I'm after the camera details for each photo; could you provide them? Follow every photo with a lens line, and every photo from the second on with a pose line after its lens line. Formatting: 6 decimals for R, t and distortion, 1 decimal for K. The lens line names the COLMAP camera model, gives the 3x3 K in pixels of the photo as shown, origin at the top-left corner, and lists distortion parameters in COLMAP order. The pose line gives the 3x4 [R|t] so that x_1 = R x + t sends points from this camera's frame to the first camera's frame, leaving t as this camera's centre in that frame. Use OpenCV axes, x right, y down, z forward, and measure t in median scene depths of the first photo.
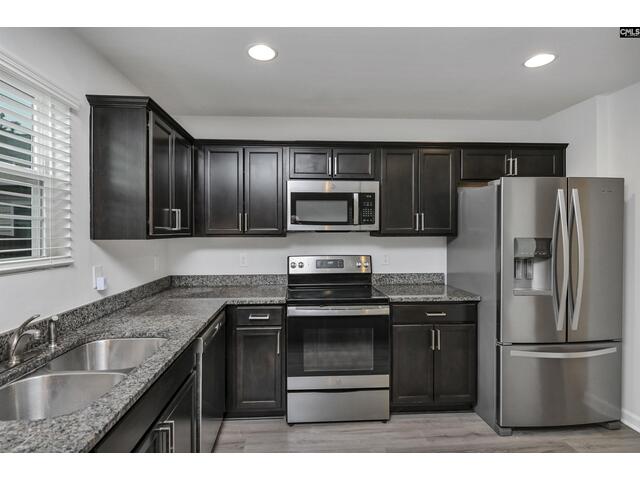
lens RADIAL K [[335.6, 0, 313.0], [0, 335.6, 236.4], [0, 0, 1]] dist [-0.001257, -0.001531]
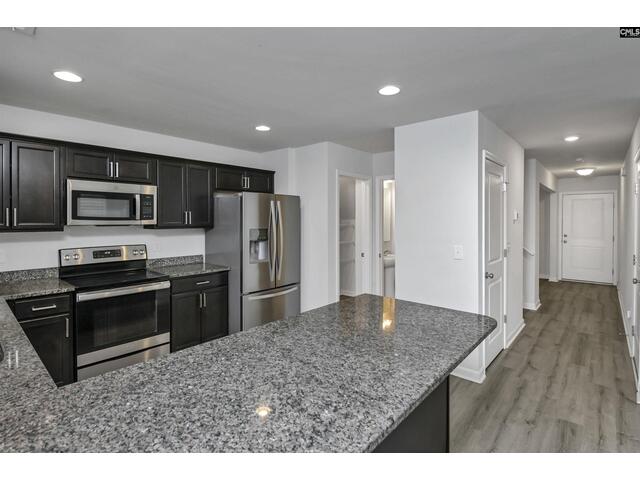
lens RADIAL K [[316.9, 0, 320.5], [0, 316.9, 224.1], [0, 0, 1]] dist [-0.000934, -0.000562]
pose [[0.698901, -0.007008, 0.715184, -0.236643], [0.006114, 0.999974, 0.003823, -0.020162], [-0.715192, 0.001701, 0.698926, -0.296068]]
